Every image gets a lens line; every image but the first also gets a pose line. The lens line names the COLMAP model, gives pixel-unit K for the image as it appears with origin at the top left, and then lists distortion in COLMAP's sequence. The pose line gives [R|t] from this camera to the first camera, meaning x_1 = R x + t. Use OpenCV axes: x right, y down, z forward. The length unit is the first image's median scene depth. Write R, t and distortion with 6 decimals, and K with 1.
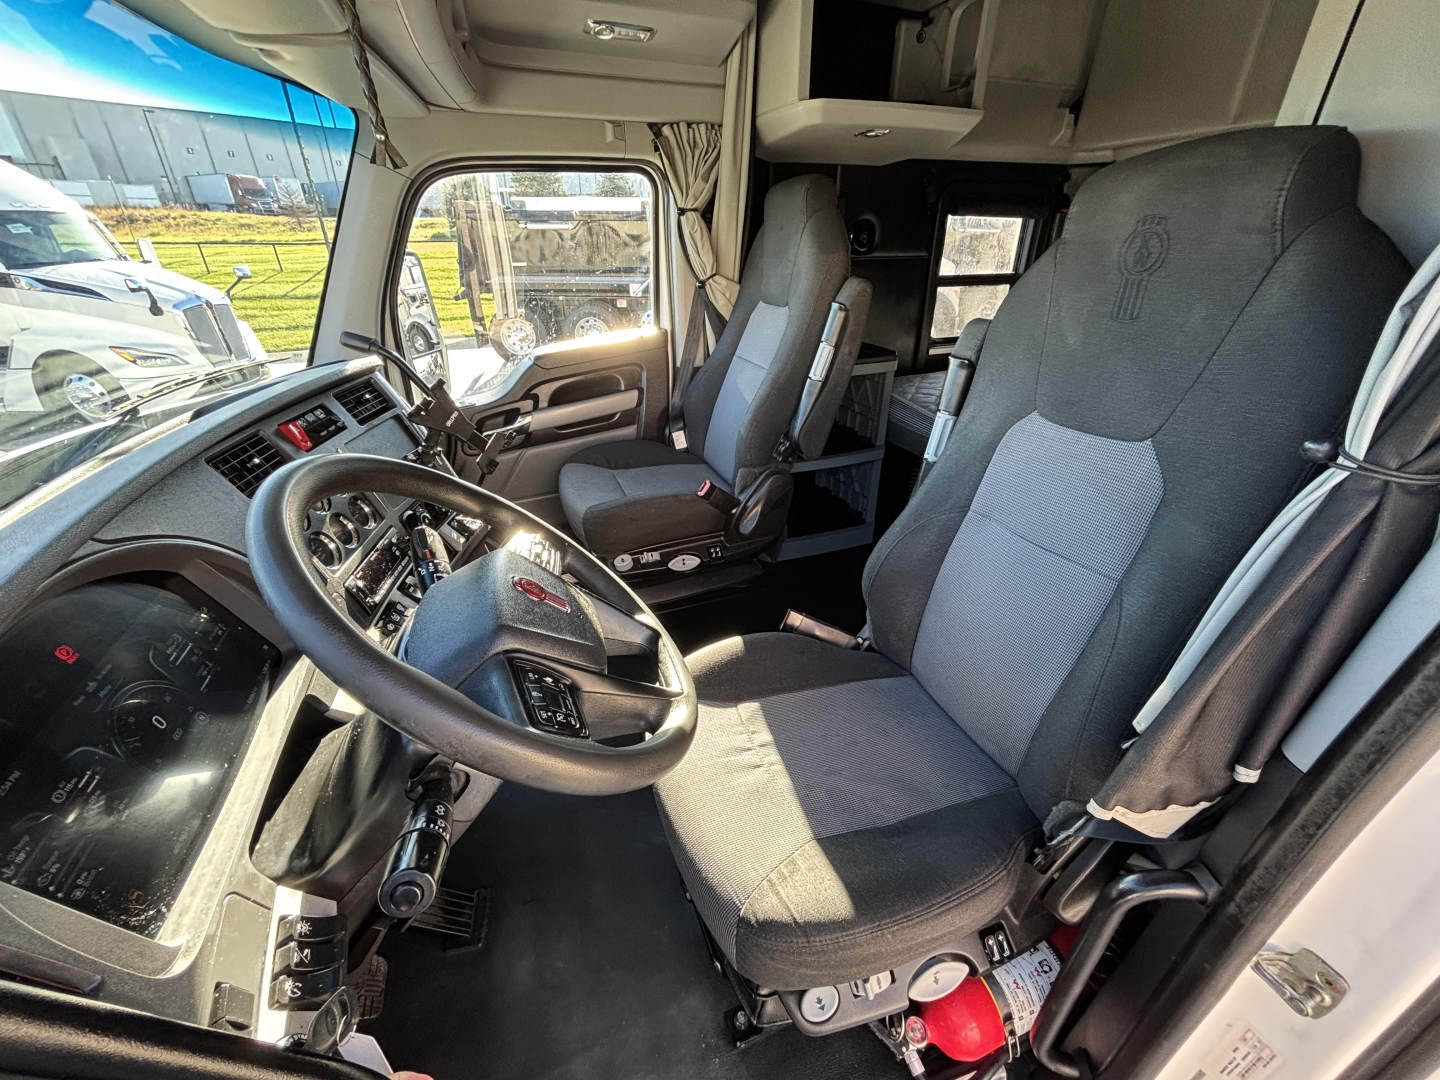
lens RADIAL K [[582.5, 0, 721.3], [0, 582.5, 538.8], [0, 0, 1]] dist [-0.003403, 0.000191]
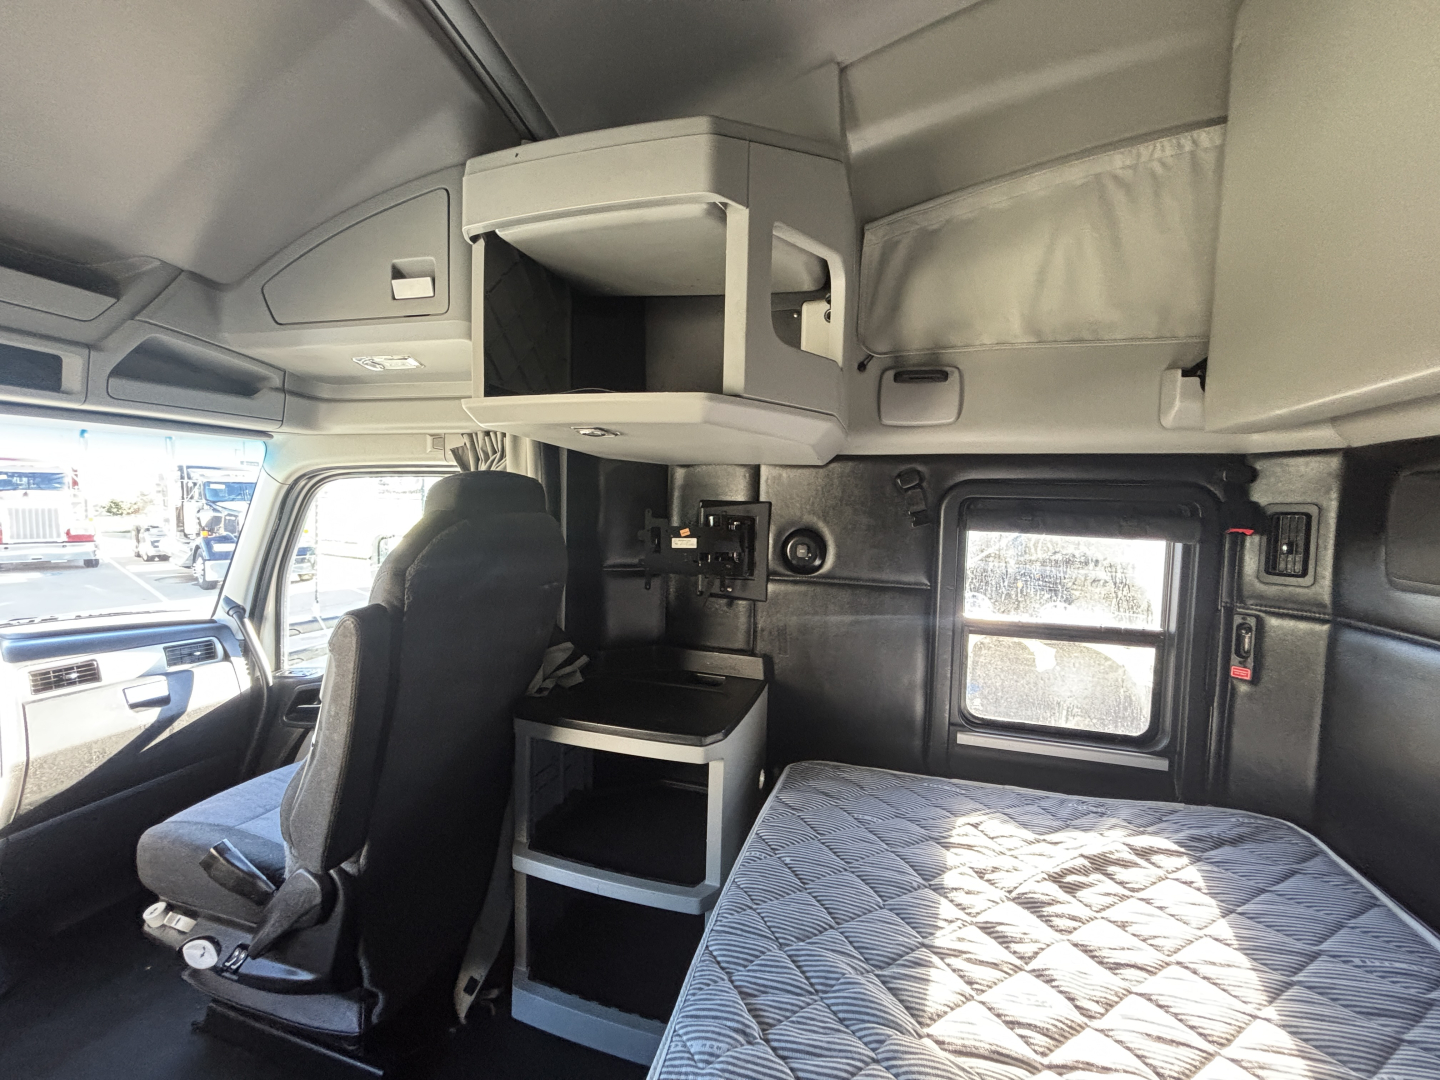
lens RADIAL K [[582.5, 0, 731.9], [0, 582.5, 532.2], [0, 0, 1]] dist [-0.003403, 0.000191]
pose [[0.790295, 0.056587, -0.610108, 0.742296], [-0.313561, 0.892815, -0.323358, -0.353205], [0.526416, 0.446854, 0.723331, 0.542813]]
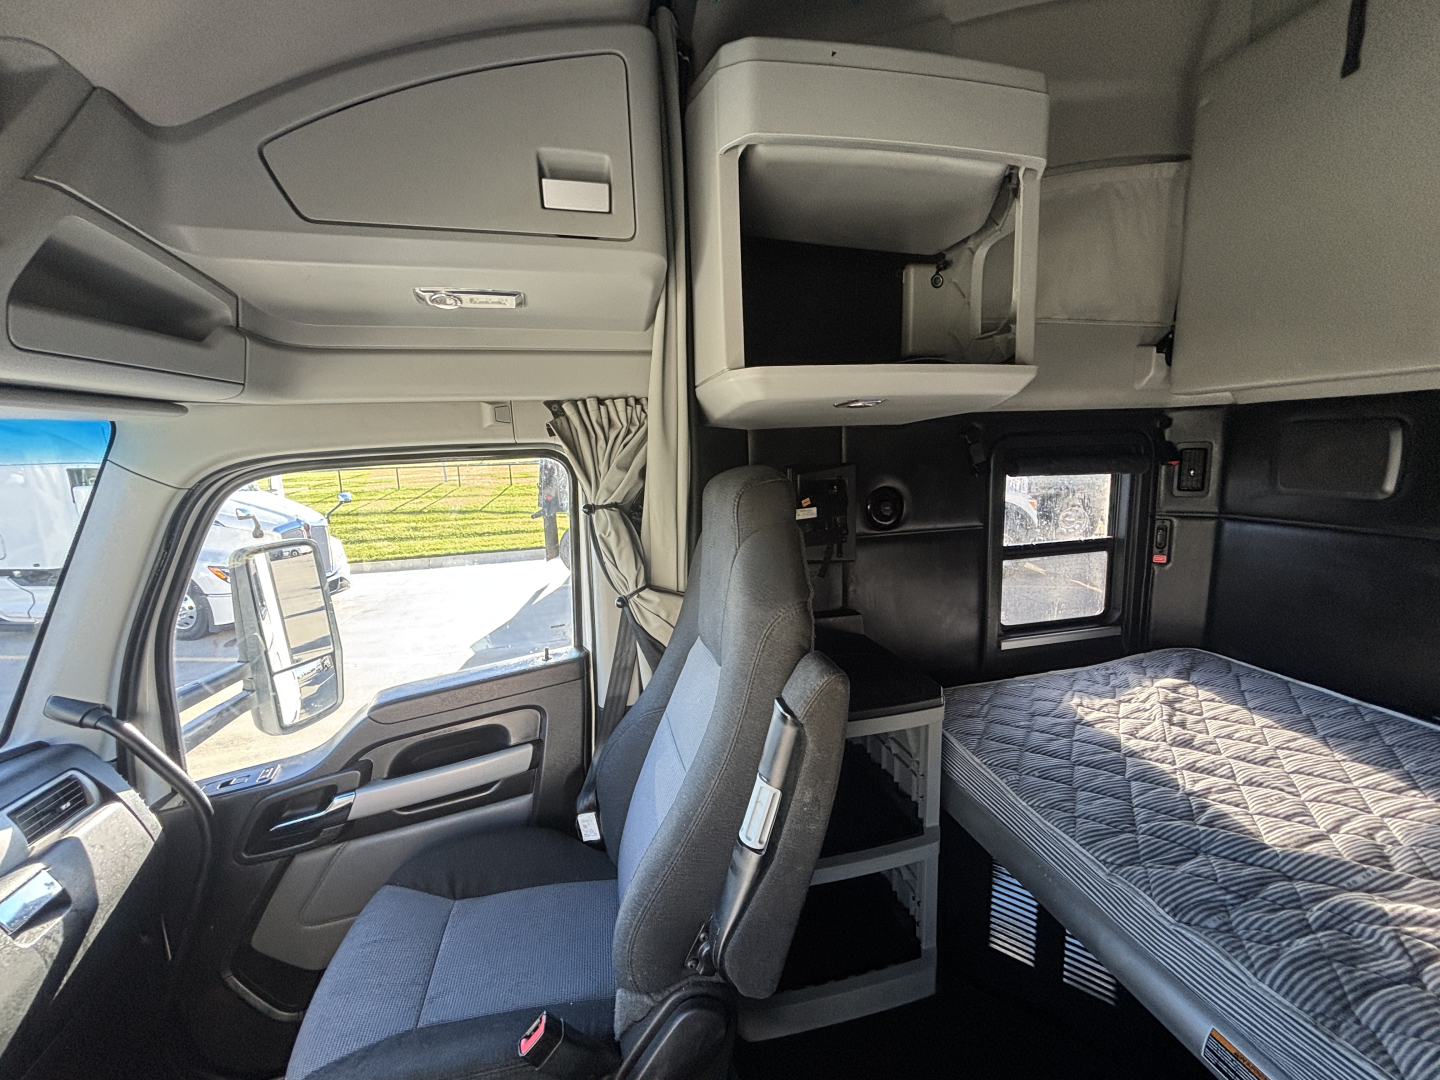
lens RADIAL K [[582.5, 0, 720.0], [0, 582.5, 534.5], [0, 0, 1]] dist [-0.003403, 0.000191]
pose [[0.990523, -0.005628, -0.137233, 0.168699], [-0.039240, 0.945921, -0.322015, -0.297434], [0.131624, 0.324348, 0.936736, 0.360284]]
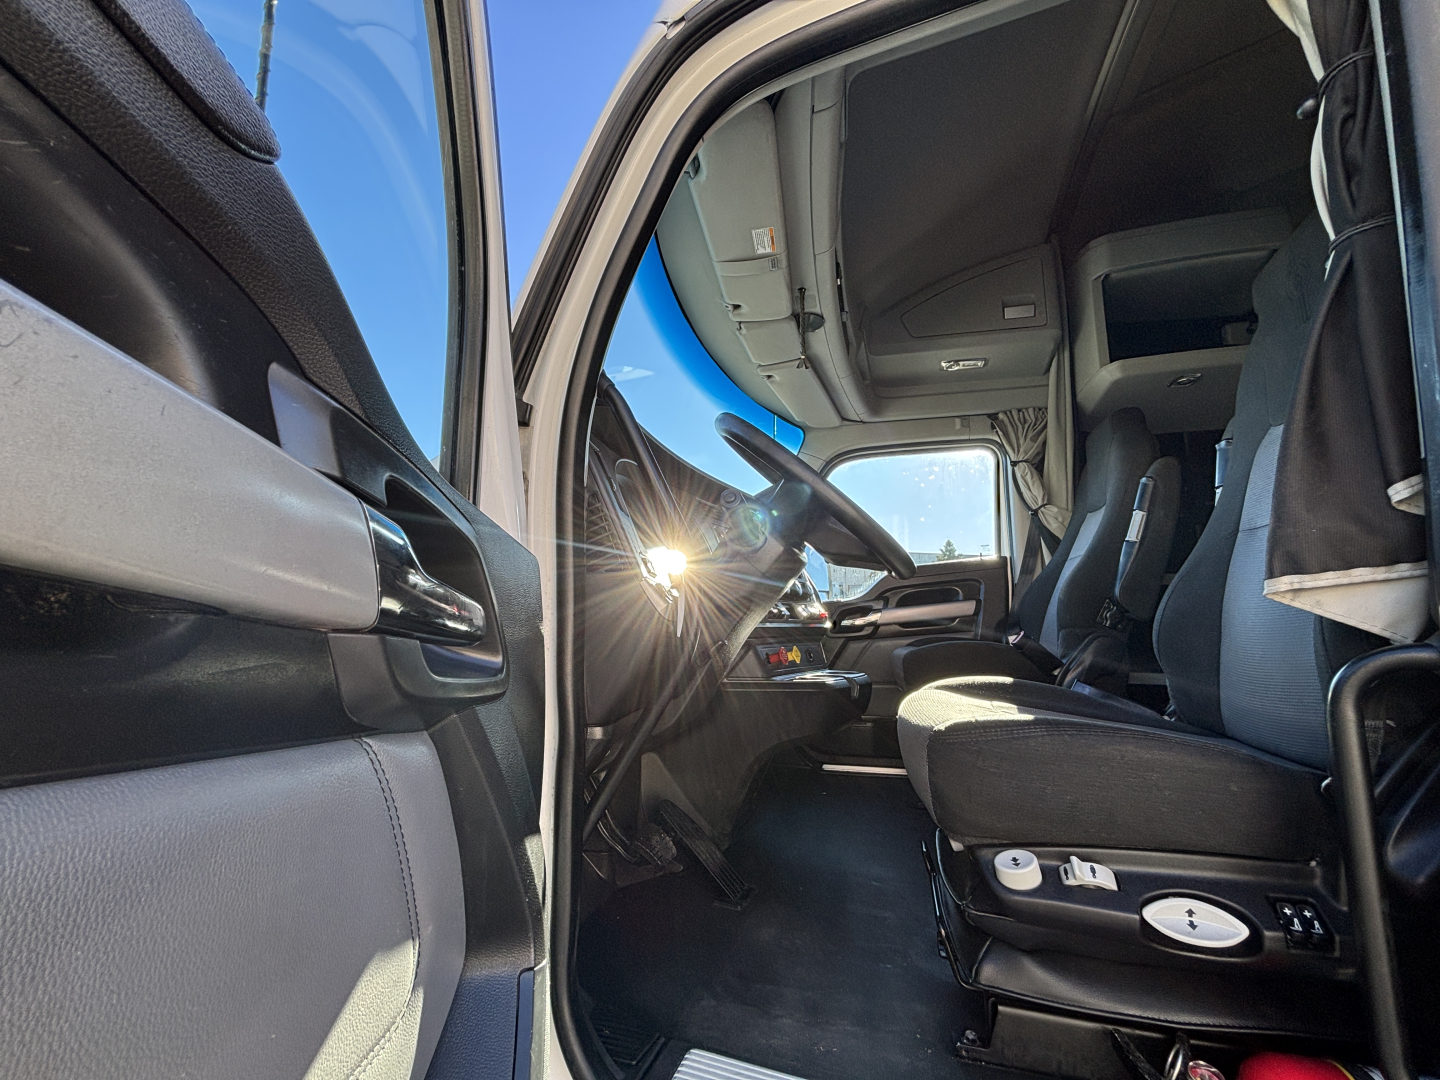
lens RADIAL K [[582.5, 0, 712.2], [0, 582.5, 541.2], [0, 0, 1]] dist [-0.003403, 0.000191]
pose [[0.793686, -0.075365, -0.603641, 0.159671], [-0.296291, 0.818749, -0.491794, 0.400371], [0.531294, 0.569184, 0.627500, -0.075830]]
